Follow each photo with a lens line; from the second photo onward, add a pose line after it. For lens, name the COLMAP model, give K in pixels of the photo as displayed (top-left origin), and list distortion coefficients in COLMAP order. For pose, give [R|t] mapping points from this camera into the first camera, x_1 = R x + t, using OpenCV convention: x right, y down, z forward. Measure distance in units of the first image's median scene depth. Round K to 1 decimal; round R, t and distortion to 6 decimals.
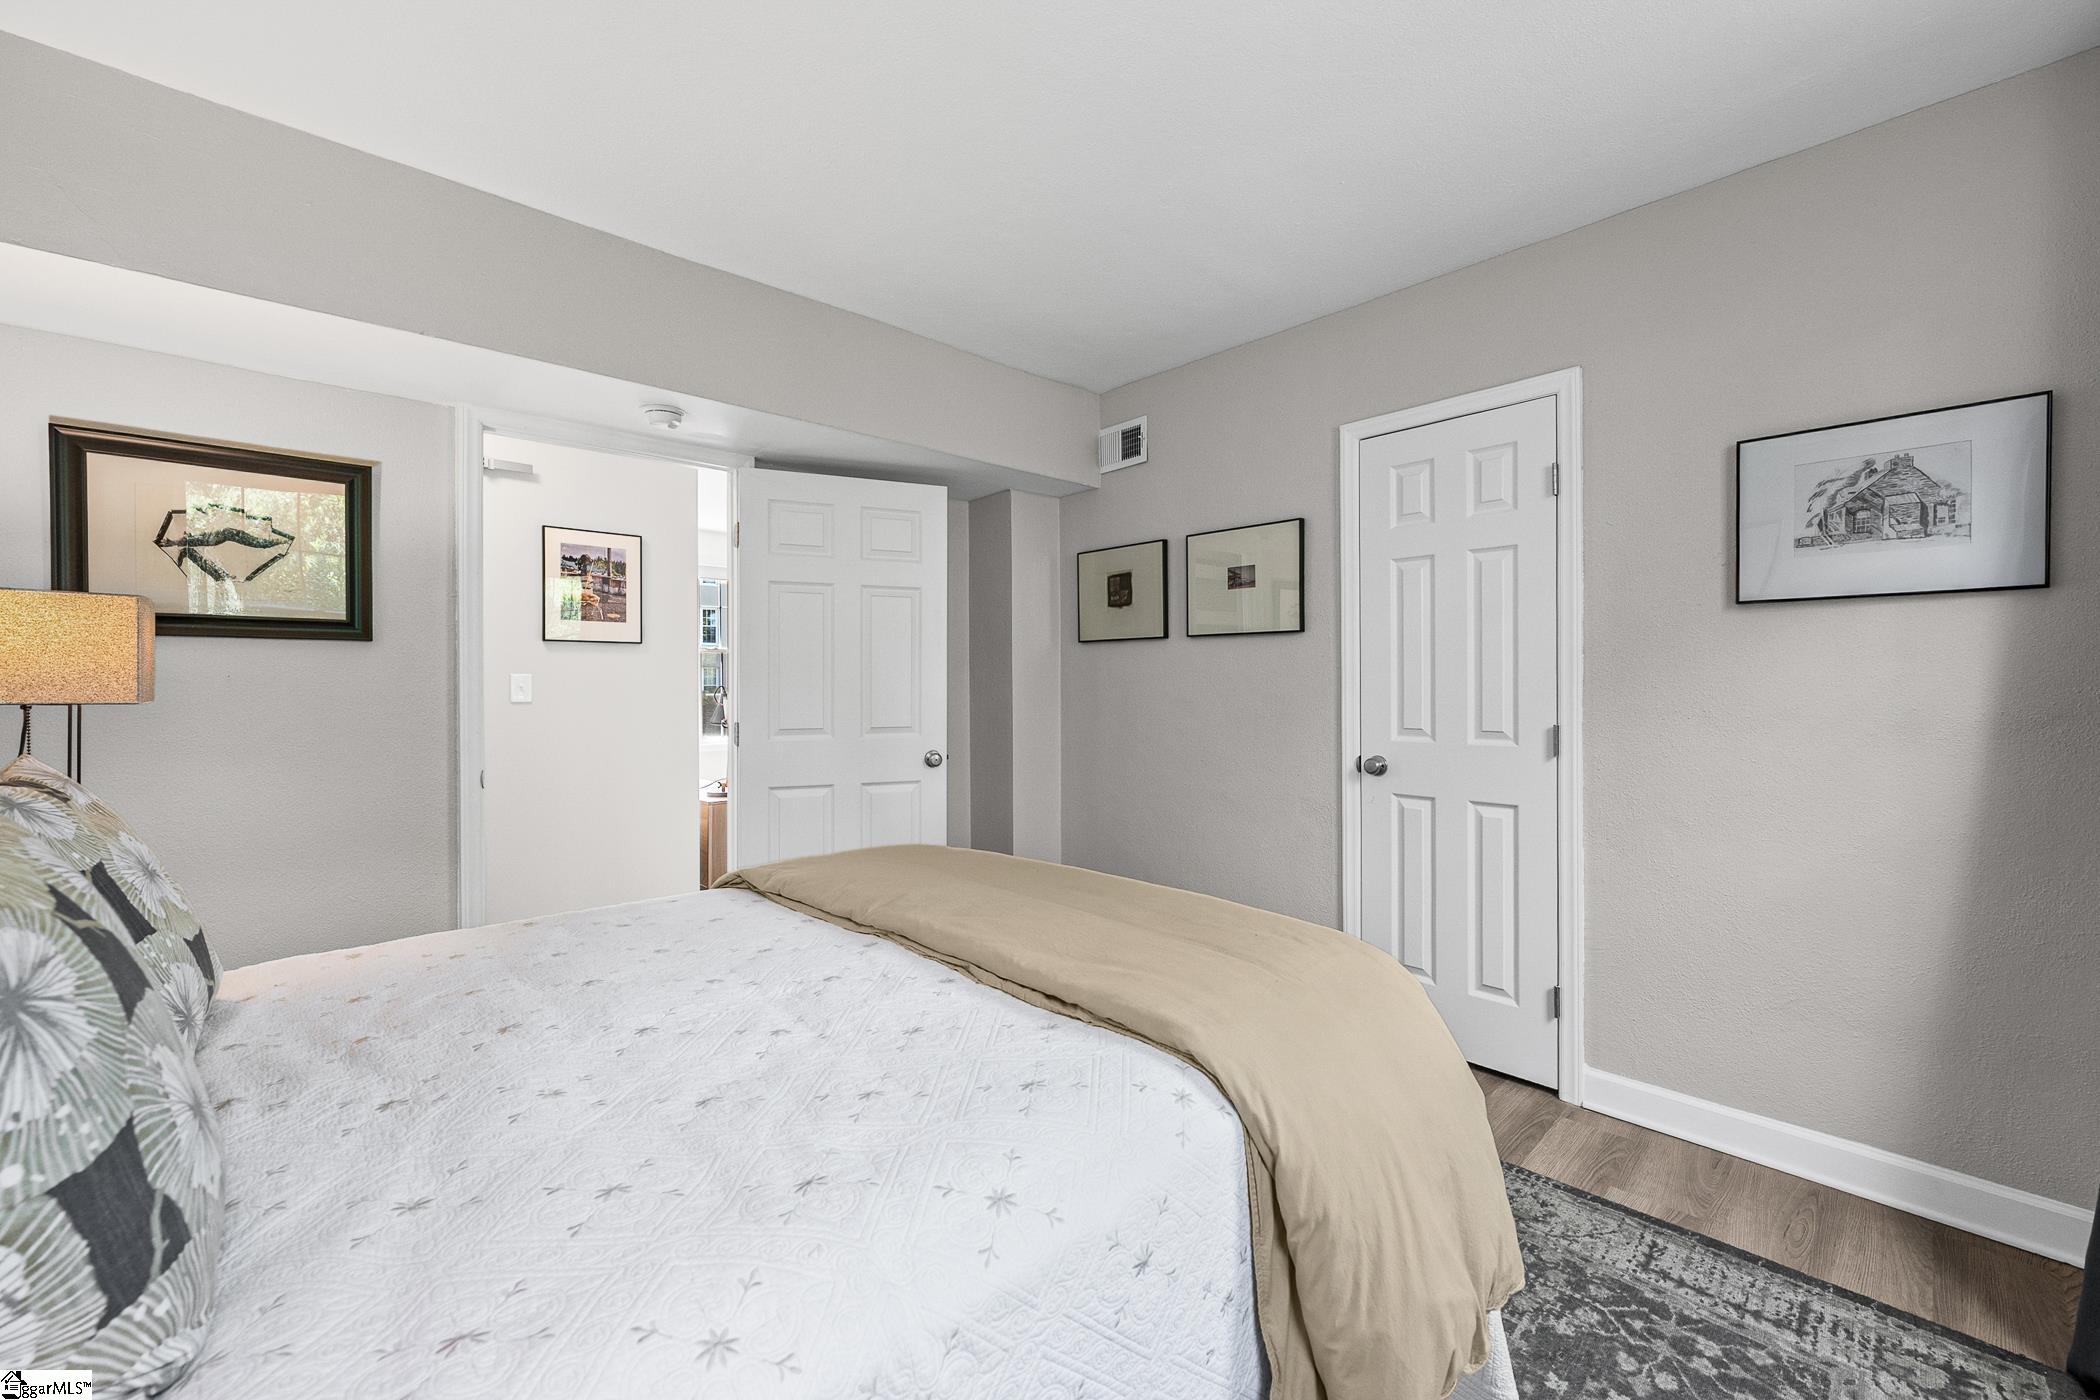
lens RADIAL K [[846.5, 0, 1048.5], [0, 846.5, 703.3], [0, 0, 1]] dist [-0.004270, 0.001268]
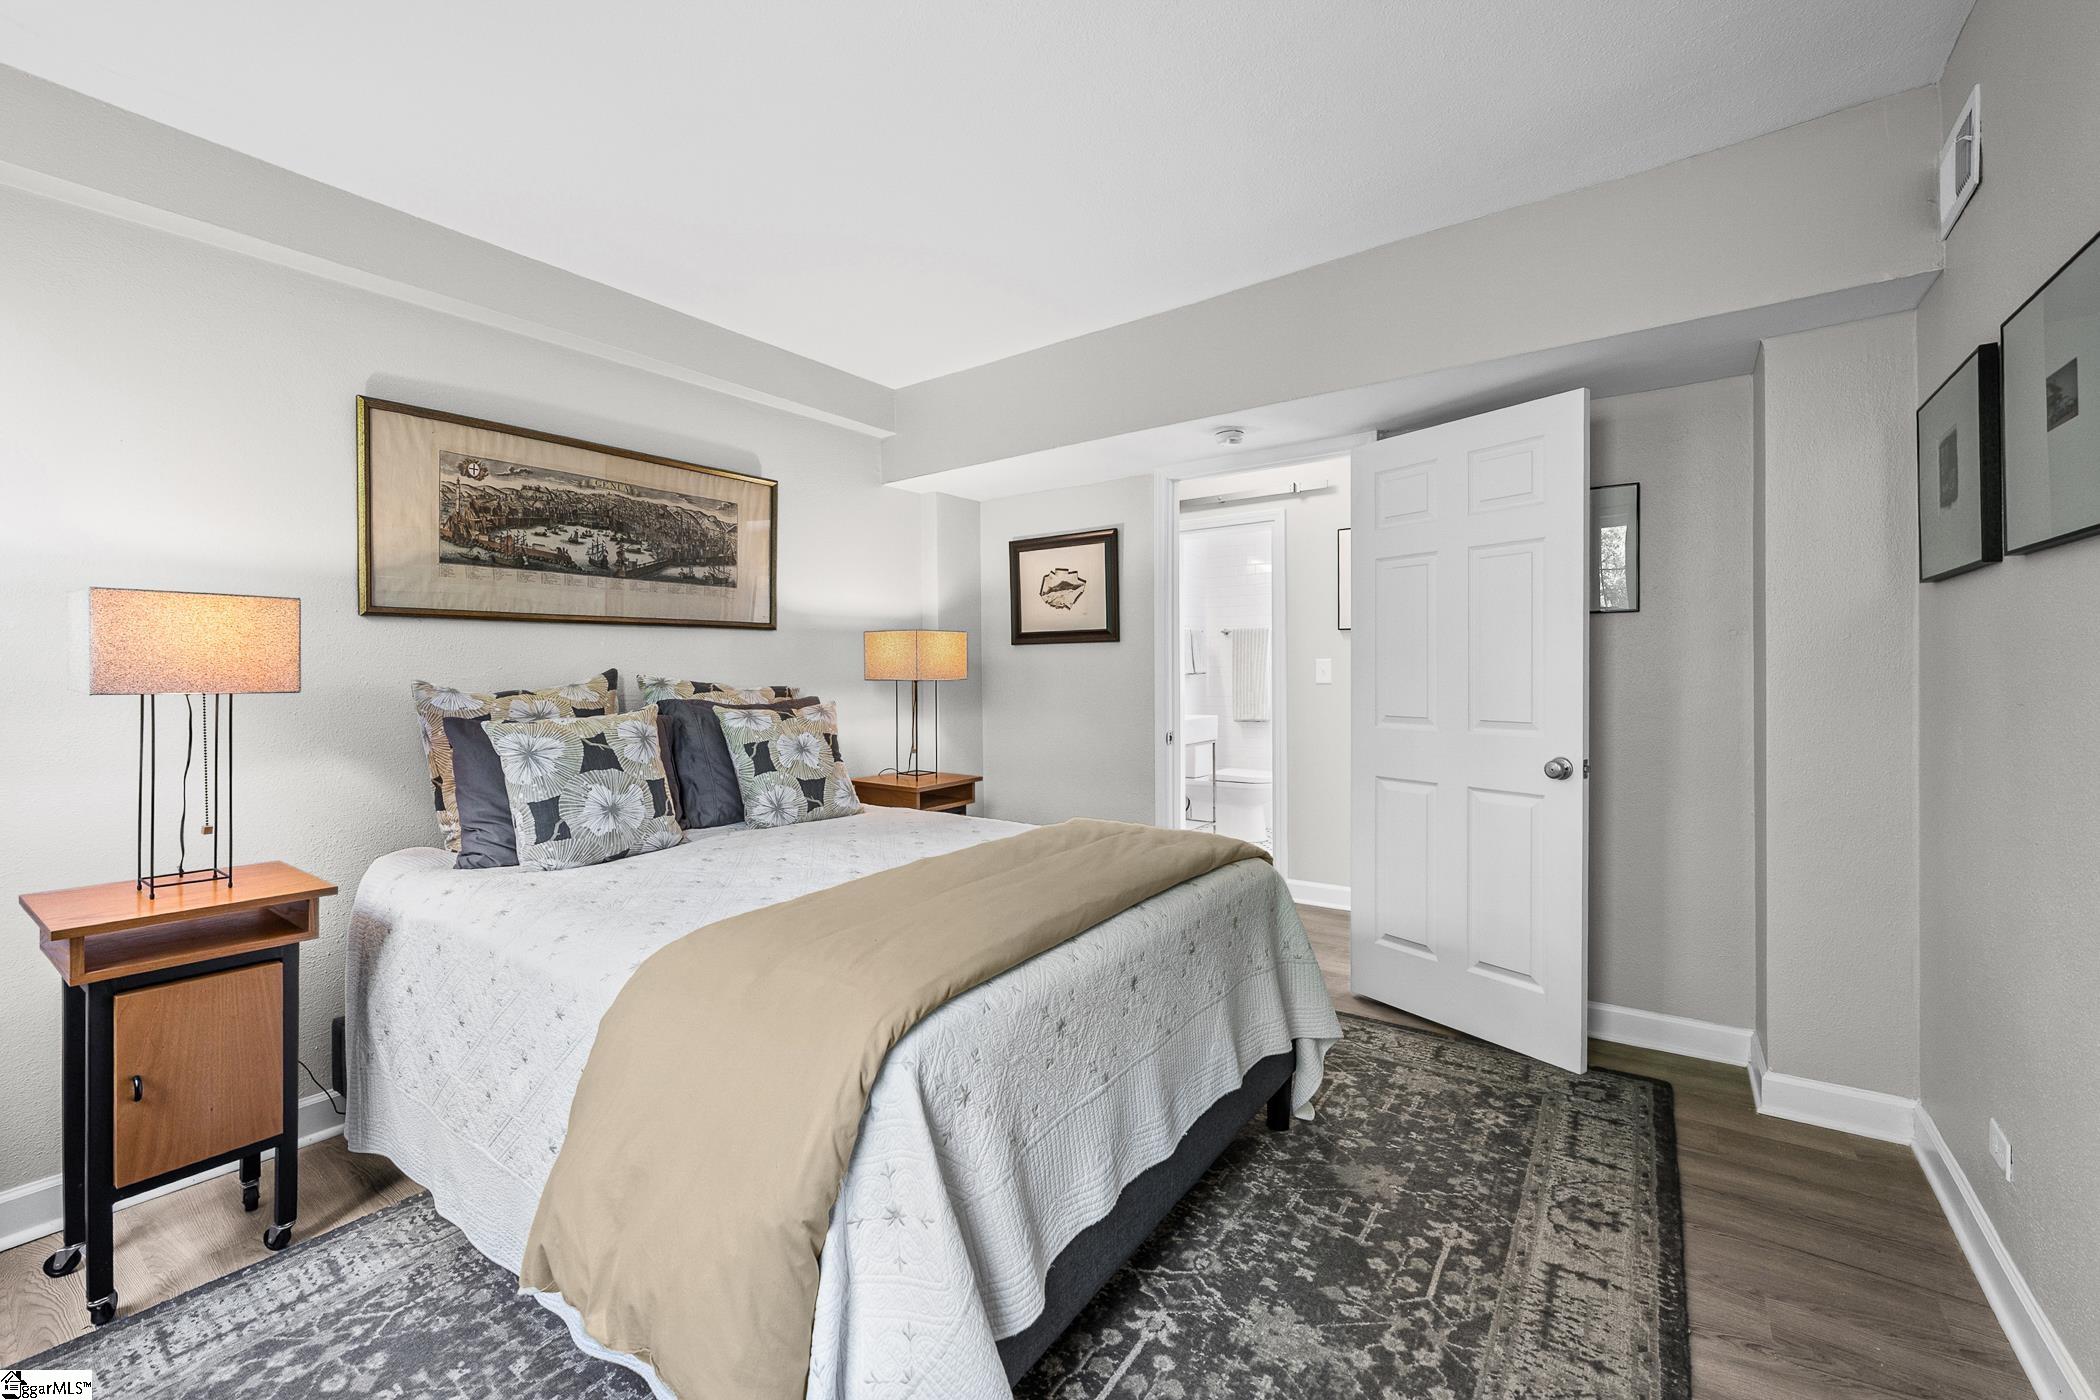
lens RADIAL K [[846.5, 0, 1052.8], [0, 846.5, 662.5], [0, 0, 1]] dist [-0.004270, 0.001268]
pose [[0.180133, -0.005610, -0.983626, 0.726835], [-0.007891, 0.999943, -0.007149, -0.024712], [0.983611, 0.009049, 0.180078, 0.641439]]
